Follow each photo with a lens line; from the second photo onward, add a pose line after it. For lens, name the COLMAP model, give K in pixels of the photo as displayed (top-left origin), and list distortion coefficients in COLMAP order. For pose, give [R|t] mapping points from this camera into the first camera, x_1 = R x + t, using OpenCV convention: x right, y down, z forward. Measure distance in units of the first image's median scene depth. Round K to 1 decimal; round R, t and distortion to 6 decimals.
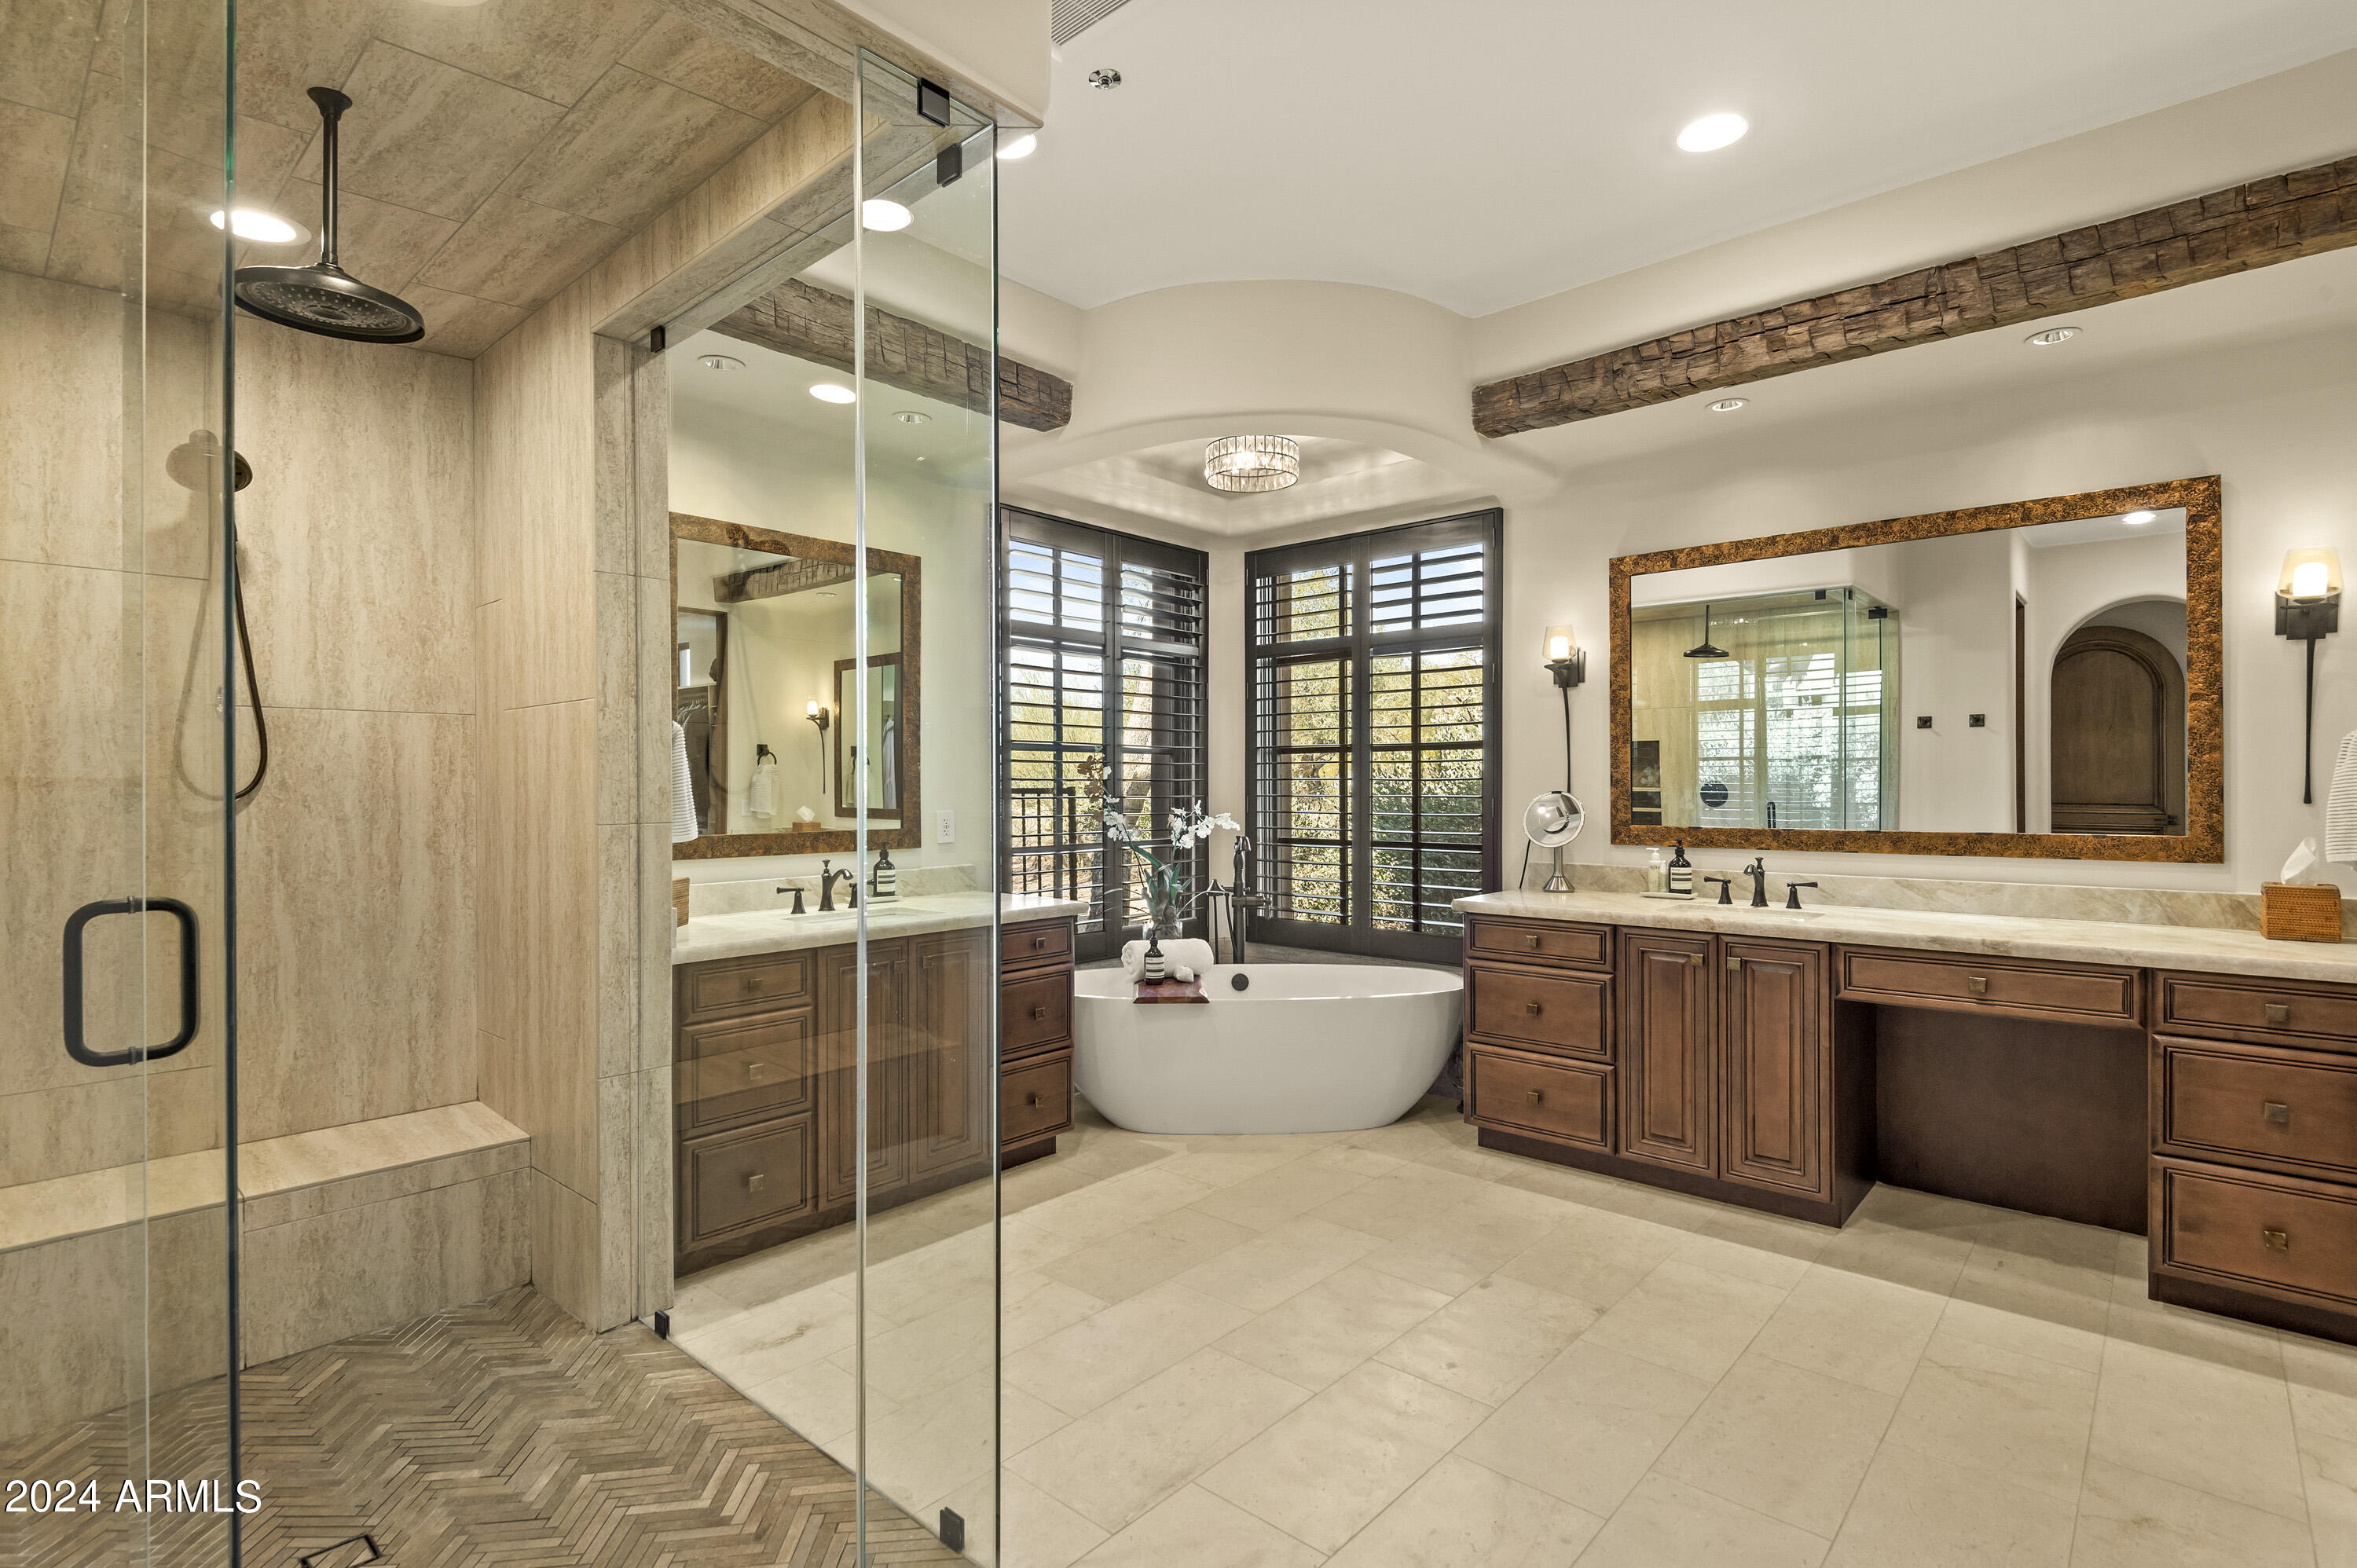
lens RADIAL K [[1123.3, 0, 1178.5], [0, 1123.3, 781.3], [0, 0, 1]] dist [-0.003252, -0.002064]
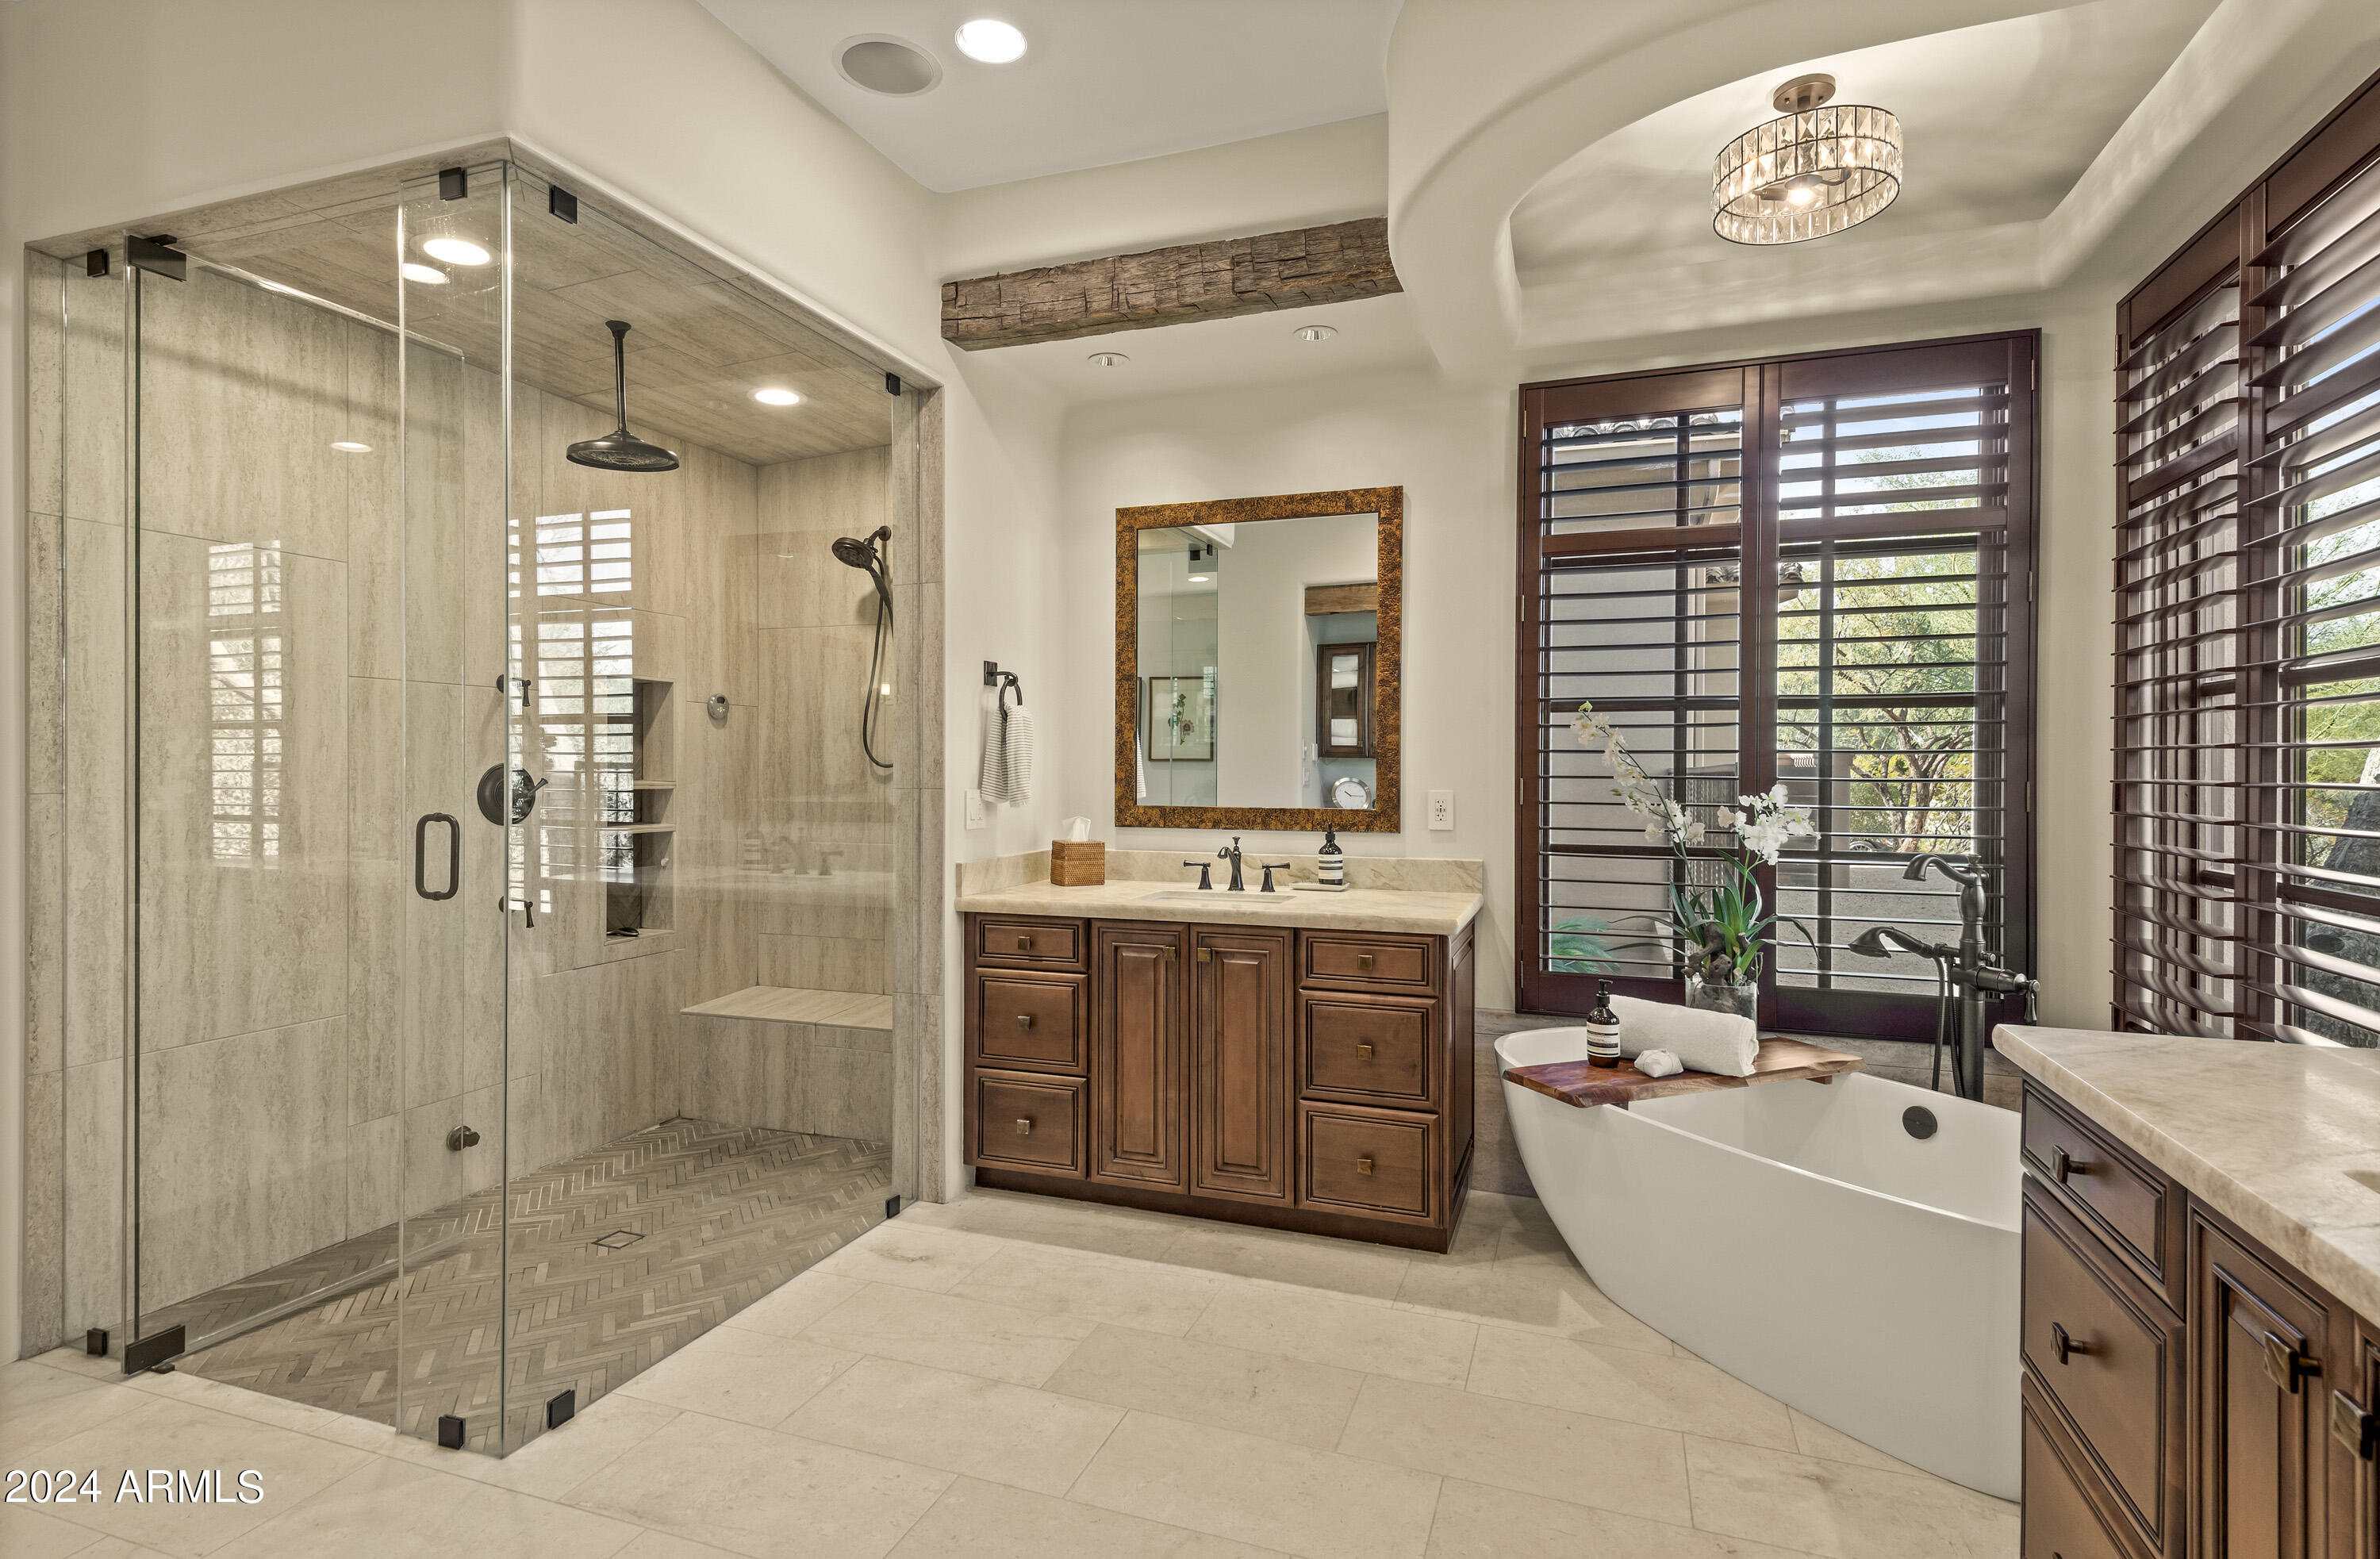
lens RADIAL K [[1183.5, 0, 1185.8], [0, 1183.5, 772.3], [0, 0, 1]] dist [0.027605, -0.002042]
pose [[0.368958, 0.007362, -0.929417, 0.723416], [-0.000676, 0.999970, 0.007652, 0.009512], [0.929446, -0.002195, 0.368952, 0.717371]]
